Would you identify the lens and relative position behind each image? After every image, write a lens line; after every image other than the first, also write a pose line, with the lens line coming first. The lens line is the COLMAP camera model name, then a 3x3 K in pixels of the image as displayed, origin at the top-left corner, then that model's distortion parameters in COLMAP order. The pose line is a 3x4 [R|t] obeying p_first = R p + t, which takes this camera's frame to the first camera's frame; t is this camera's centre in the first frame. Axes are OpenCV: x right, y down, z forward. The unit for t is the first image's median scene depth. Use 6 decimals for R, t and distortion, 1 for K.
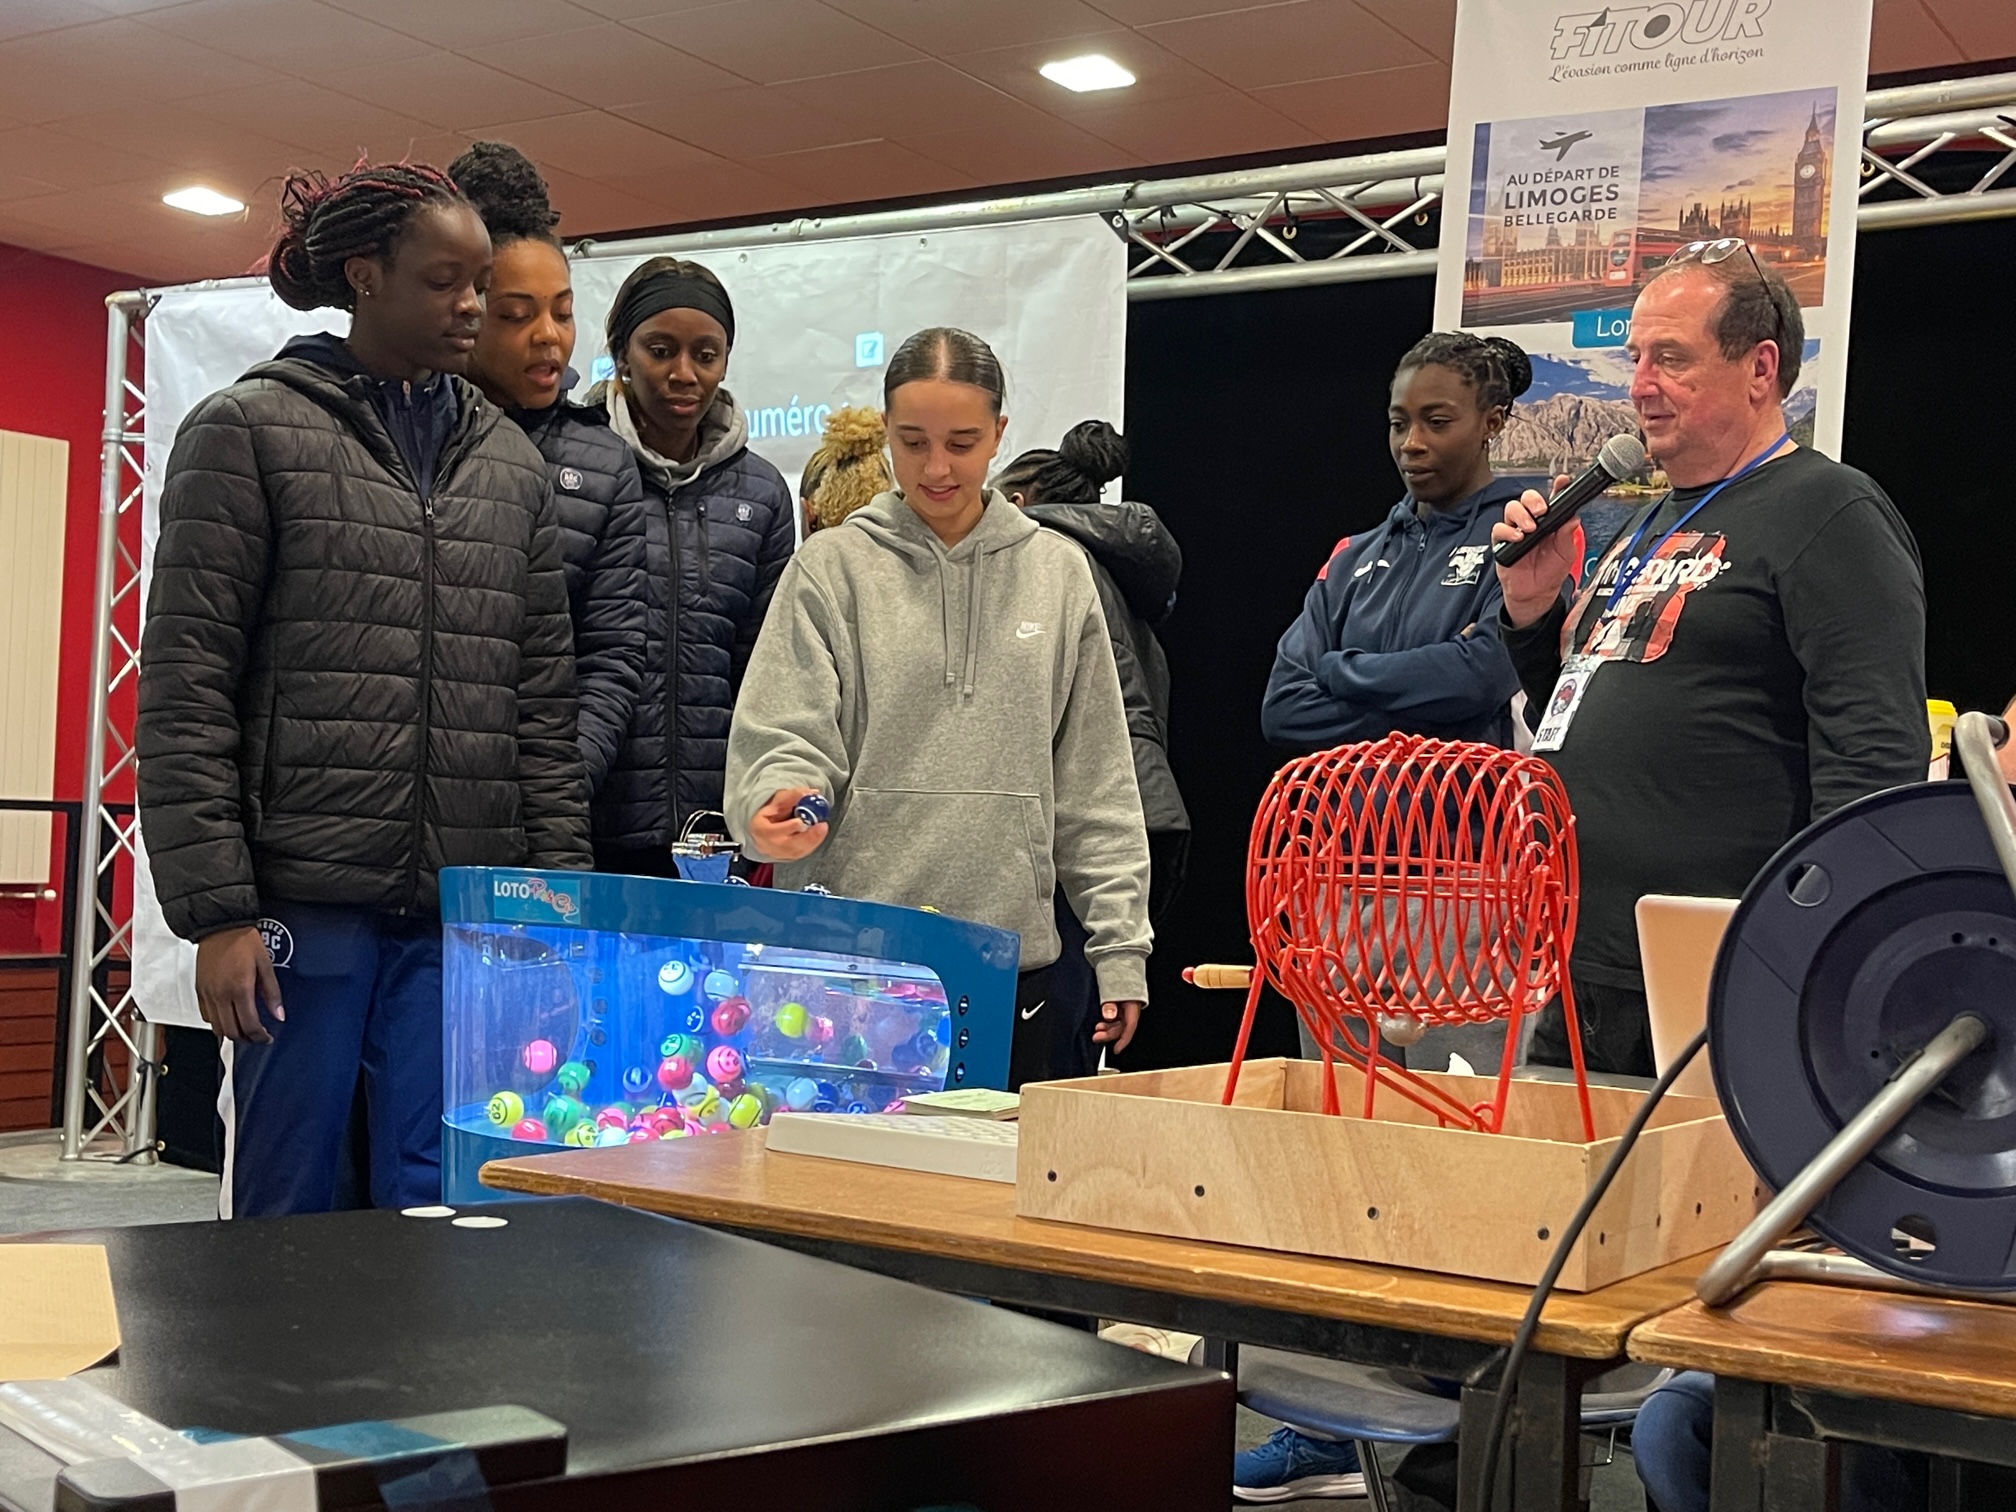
lens RADIAL K [[2512.6, 0, 1039.4], [0, 2512.6, 772.0], [0, 0, 1]] dist [0.153940, -0.586254]
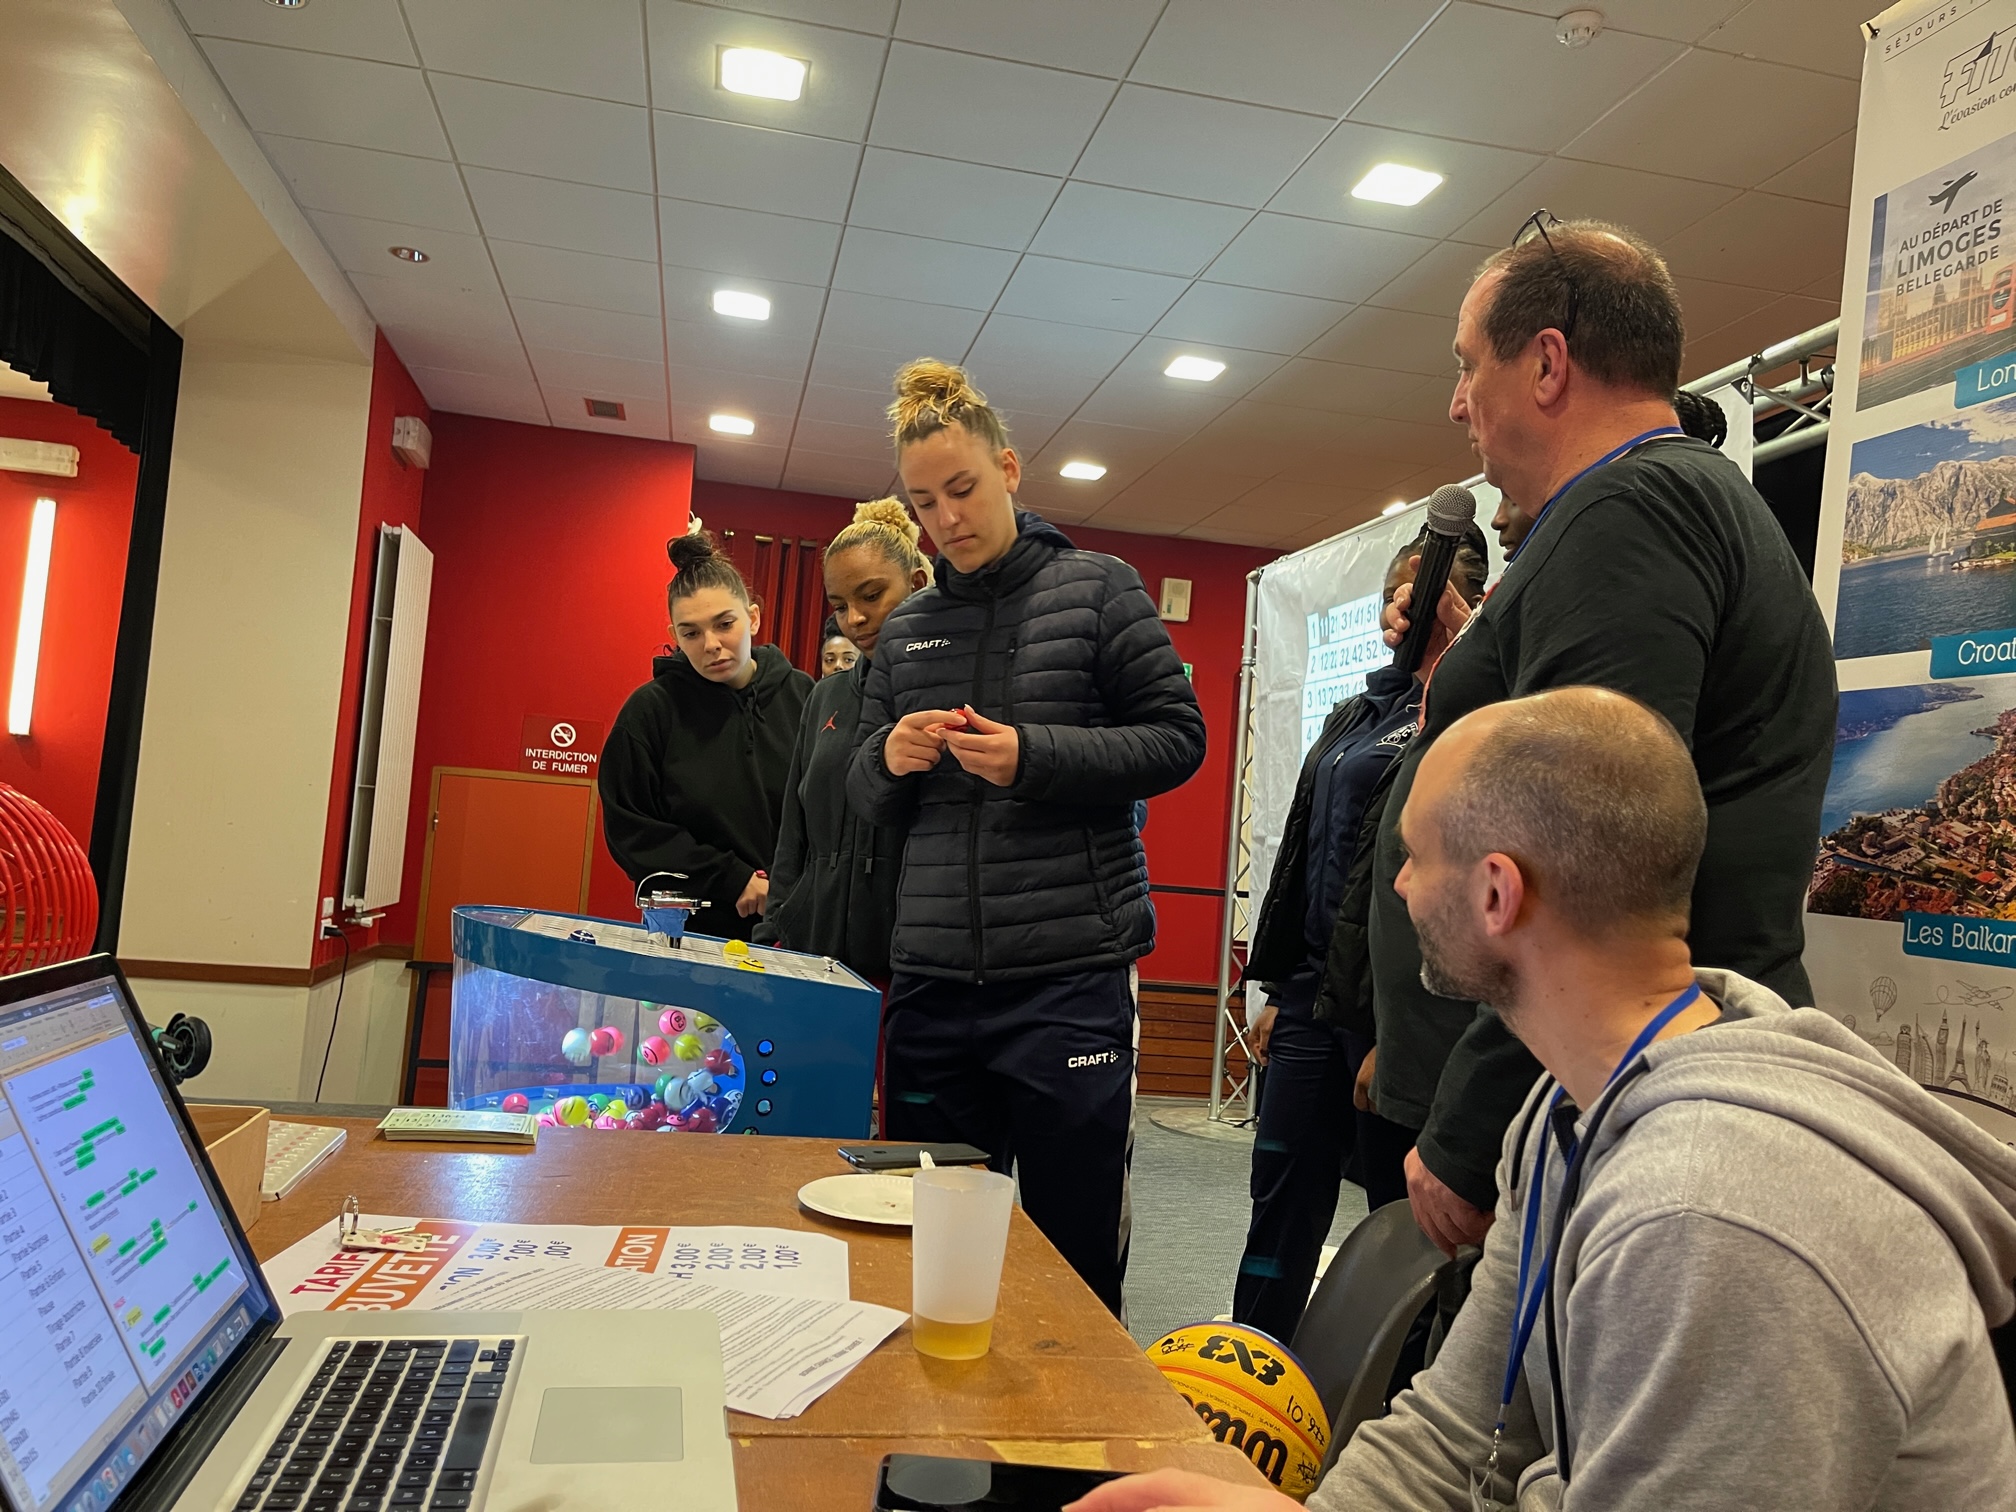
lens RADIAL K [[1557.5, 0, 1008.0], [0, 1557.5, 756.0], [0, 0, 1]] dist [0.045451, -0.067301]
pose [[0.693723, -0.030130, -0.719611, 0.370699], [-0.034483, 0.996589, -0.074970, 0.006404], [0.719416, 0.076823, 0.690318, 0.388133]]
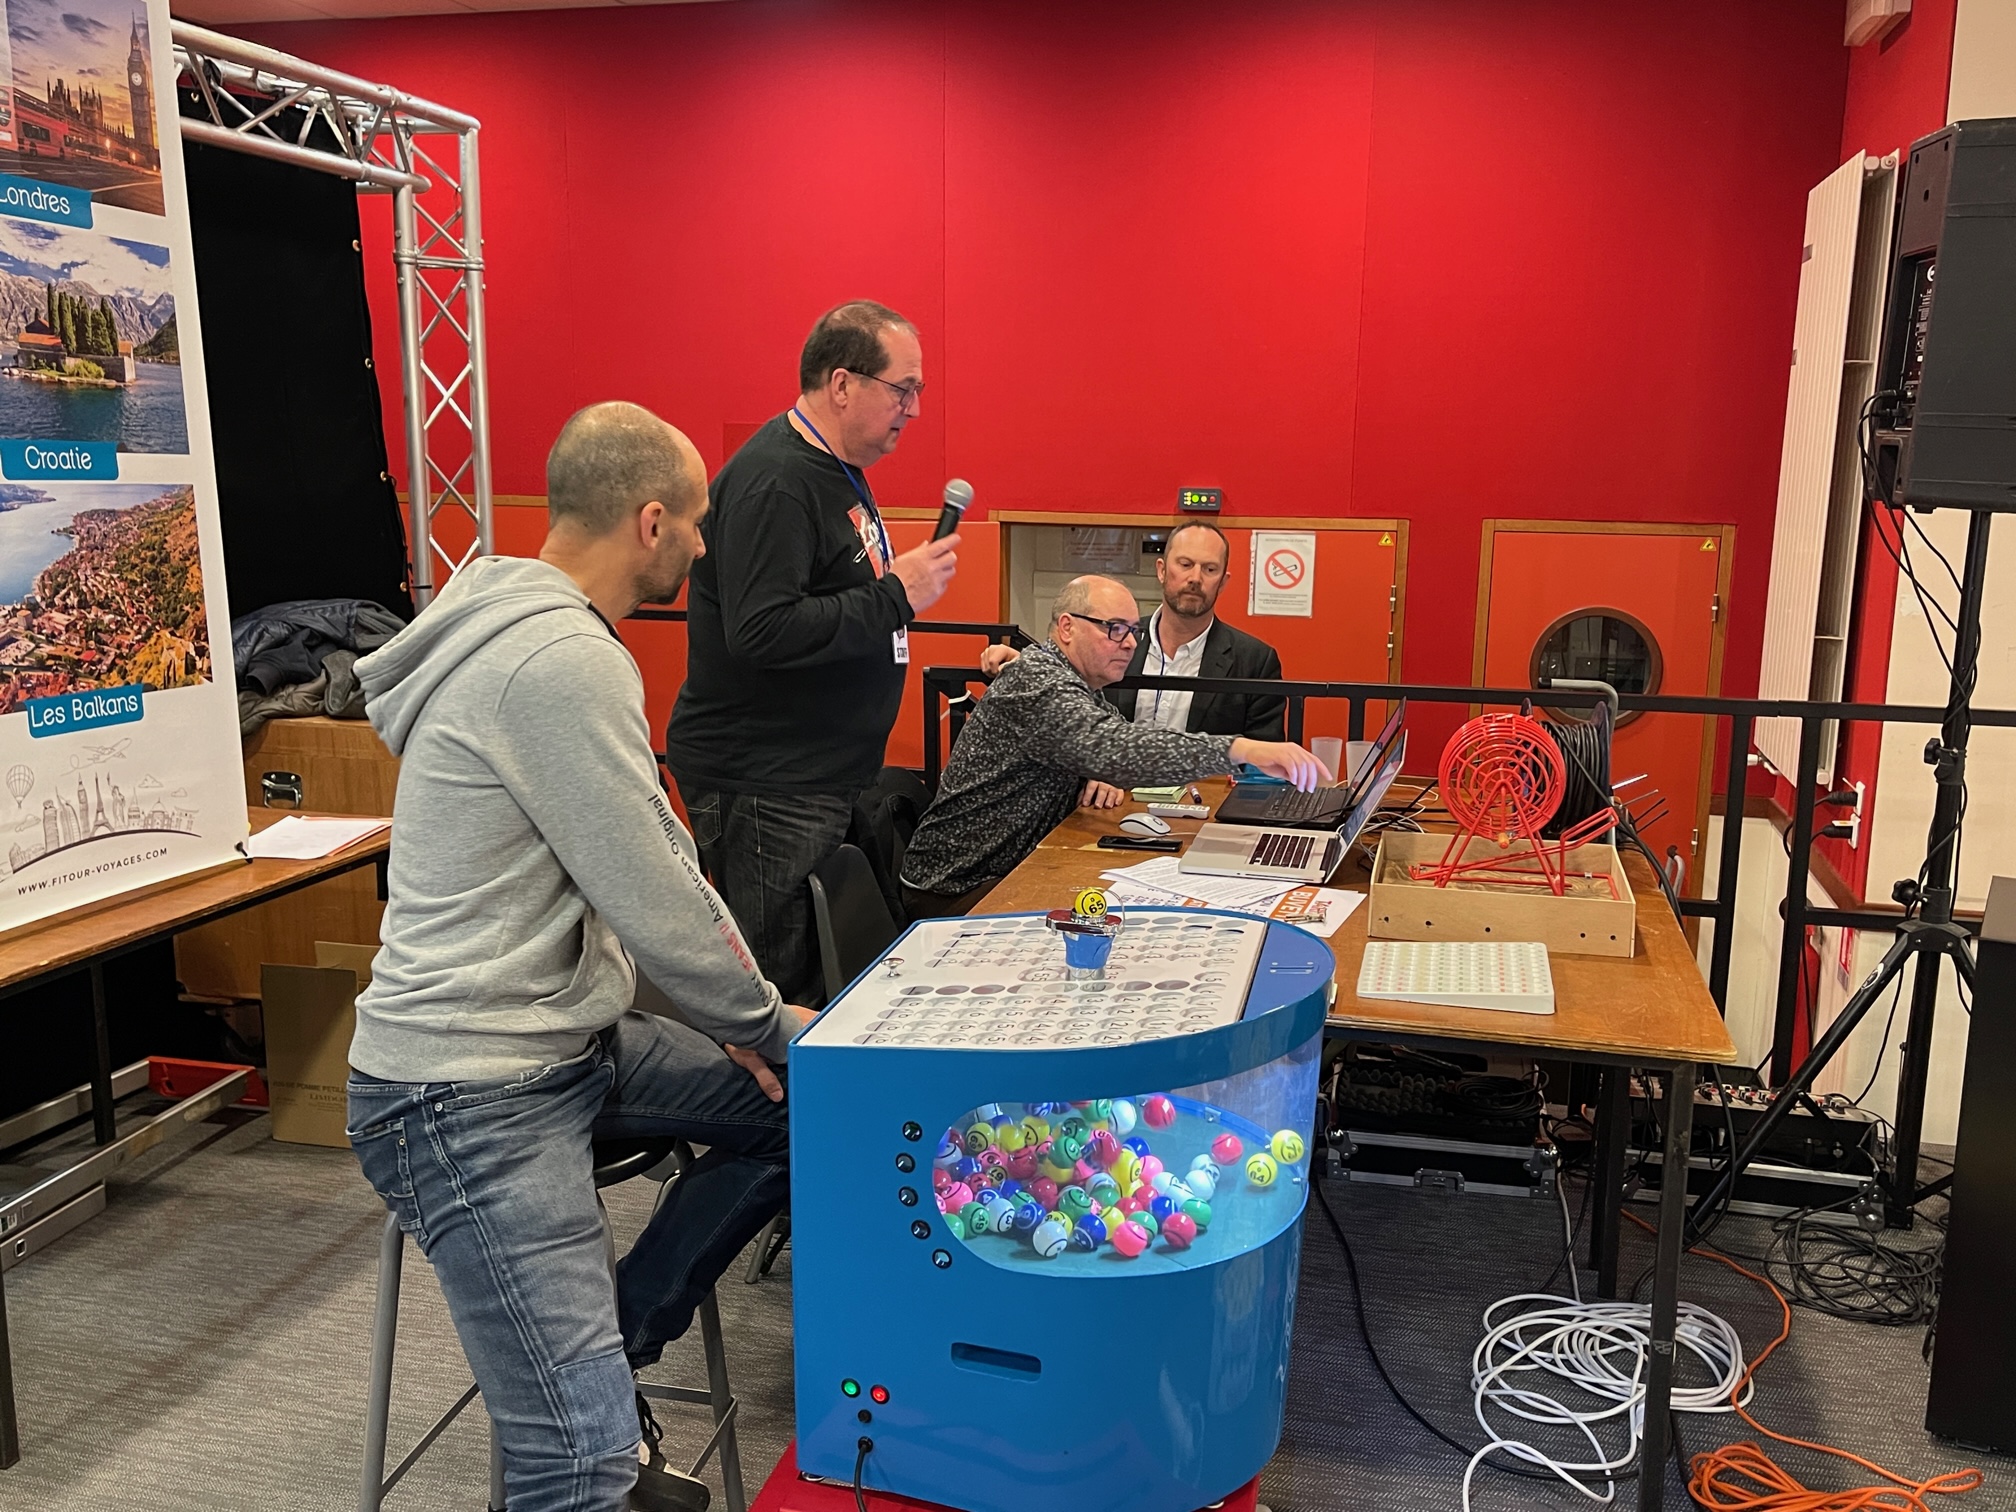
lens RADIAL K [[1730.8, 0, 1043.2], [0, 1730.8, 752.5], [0, 0, 1]] dist [0.042963, -0.057916]
pose [[-0.326136, -0.211379, 0.921387, -0.525152], [-0.050264, 0.977178, 0.206387, -0.124594], [-0.943986, 0.020998, -0.329317, 0.845108]]
